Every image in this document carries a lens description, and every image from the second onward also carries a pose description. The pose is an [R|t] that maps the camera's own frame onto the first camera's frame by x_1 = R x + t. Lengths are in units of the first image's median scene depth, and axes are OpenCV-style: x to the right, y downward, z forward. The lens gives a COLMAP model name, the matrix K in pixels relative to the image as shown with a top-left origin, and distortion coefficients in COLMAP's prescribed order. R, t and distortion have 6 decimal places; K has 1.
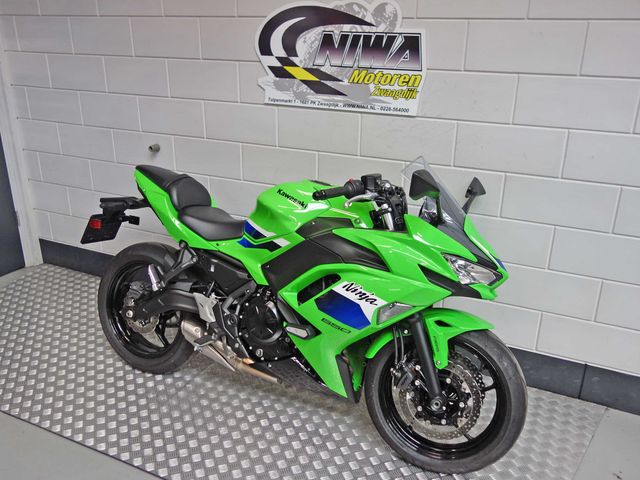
lens RADIAL K [[568.7, 0, 324.4], [0, 568.7, 239.6], [0, 0, 1]] dist [0.006730, -0.014061]
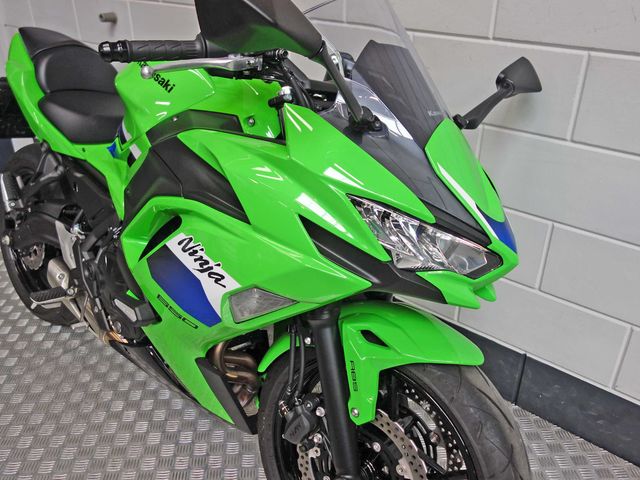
lens RADIAL K [[568.7, 0, 323.8], [0, 568.7, 241.6], [0, 0, 1]] dist [0.006730, -0.014061]
pose [[0.962919, 0.117117, -0.243043, 0.233618], [-0.085916, 0.987079, 0.135256, 0.000802], [0.255743, -0.109359, 0.960539, 0.439300]]
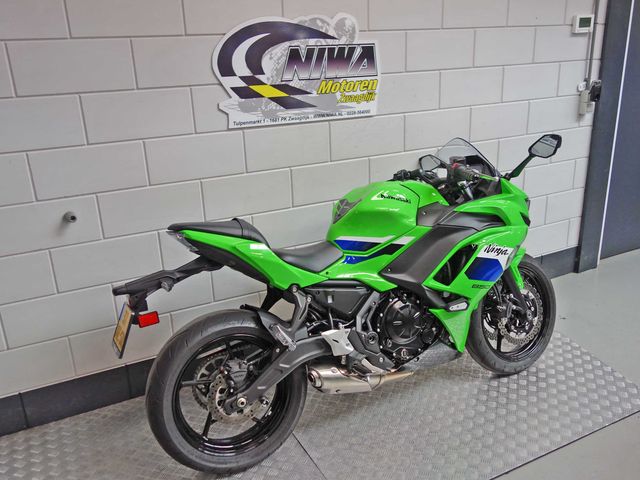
lens RADIAL K [[568.7, 0, 326.2], [0, 568.7, 239.7], [0, 0, 1]] dist [0.006730, -0.014061]
pose [[0.602401, -0.291440, 0.743085, -0.852966], [0.320472, 0.940938, 0.109239, -0.142647], [-0.731034, 0.172332, 0.660221, 0.370919]]
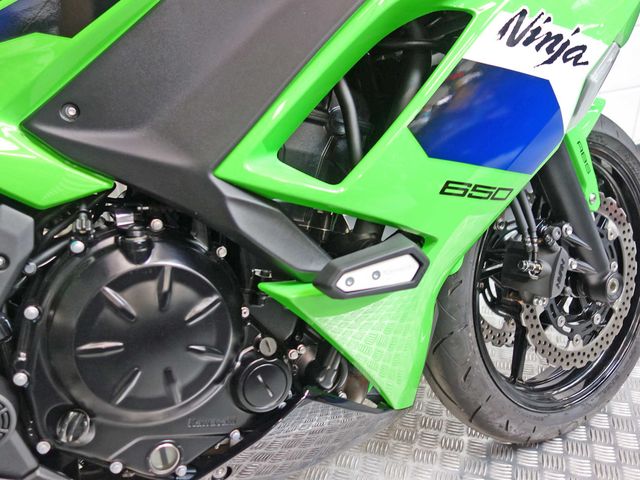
lens RADIAL K [[568.7, 0, 322.8], [0, 568.7, 242.2], [0, 0, 1]] dist [0.006730, -0.014061]
pose [[0.589569, -0.372015, 0.716947, -0.207186], [0.317591, 0.922896, 0.217714, 0.072833], [-0.742660, 0.099338, 0.662259, 0.728372]]
